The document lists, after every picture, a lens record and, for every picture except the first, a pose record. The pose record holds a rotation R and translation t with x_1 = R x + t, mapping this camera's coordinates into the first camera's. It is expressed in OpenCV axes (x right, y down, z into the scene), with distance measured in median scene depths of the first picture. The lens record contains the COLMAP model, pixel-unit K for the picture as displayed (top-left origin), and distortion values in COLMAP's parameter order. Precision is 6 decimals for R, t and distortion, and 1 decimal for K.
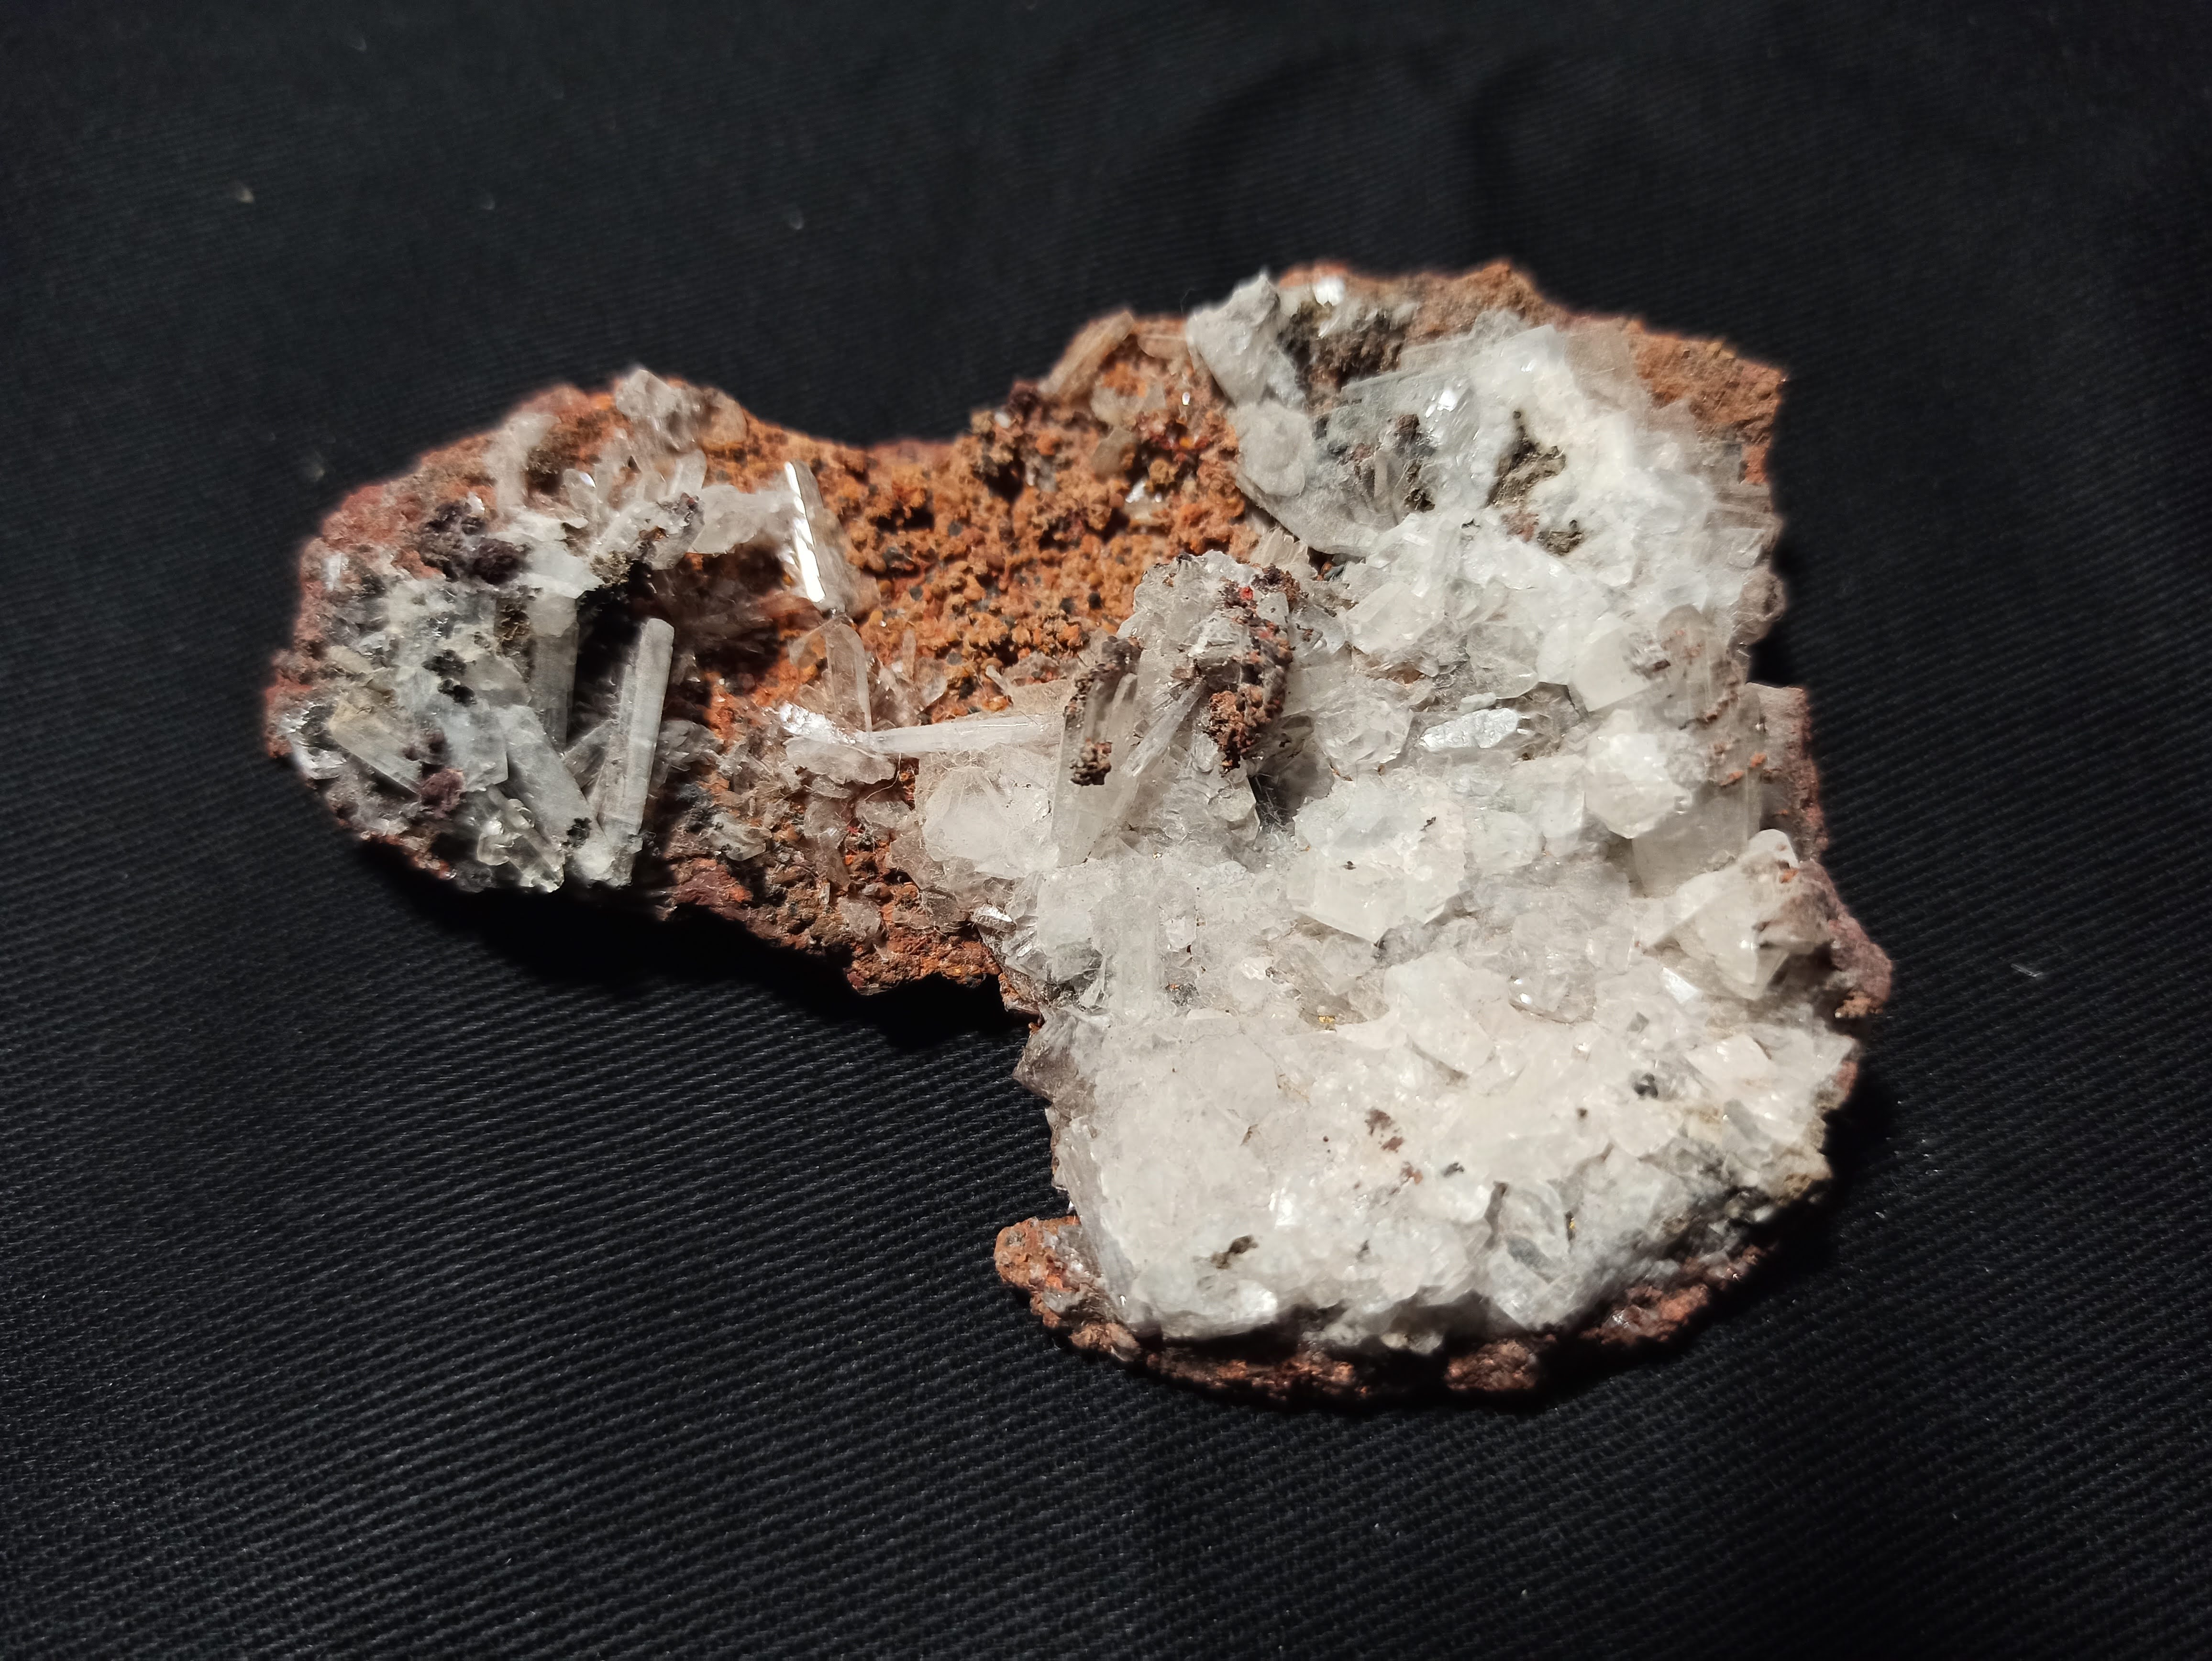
lens RADIAL K [[1779.4, 0, 1106.0], [0, 1779.4, 830.5], [0, 0, 1]] dist [0.054425, -0.146832]
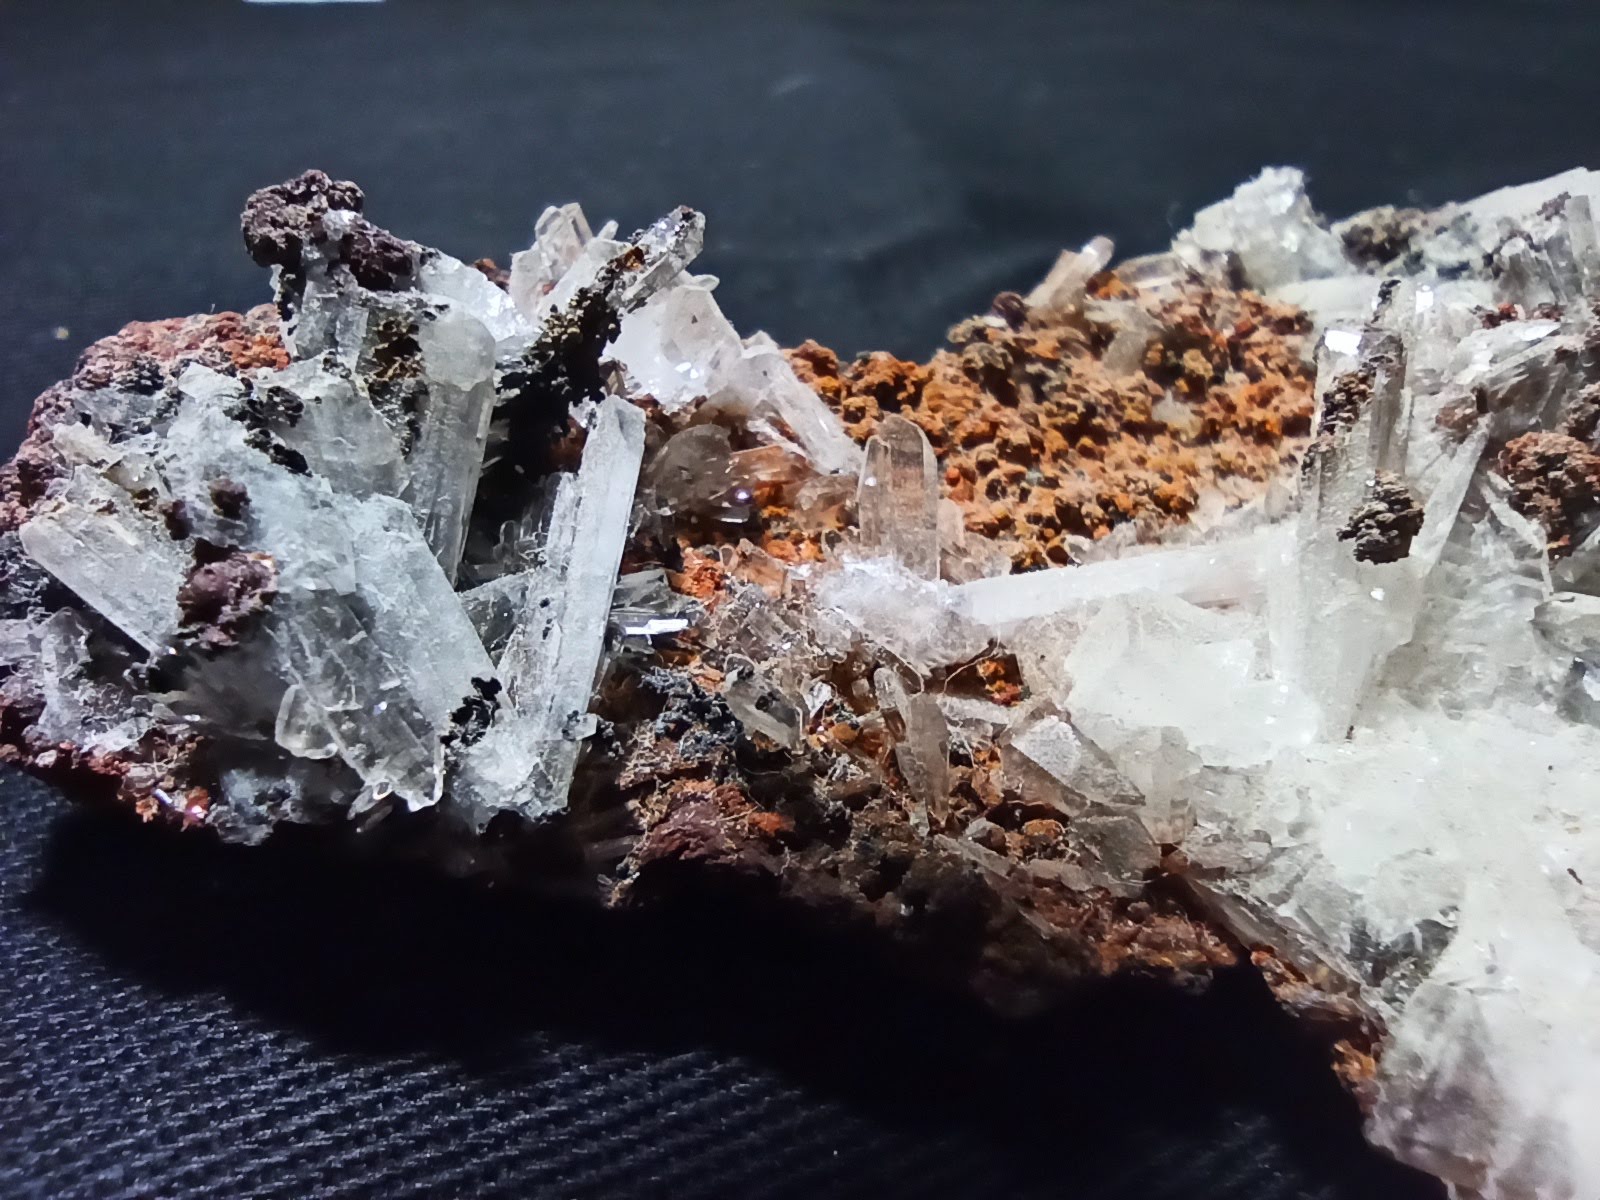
lens RADIAL K [[1196.2, 0, 800.0], [0, 1196.2, 600.0], [0, 0, 1]] dist [0.051280, -0.077304]
pose [[0.991175, -0.031724, 0.128708, -0.240261], [0.092045, 0.863418, -0.496021, 0.157741], [-0.095393, 0.503490, 0.858719, 0.652355]]
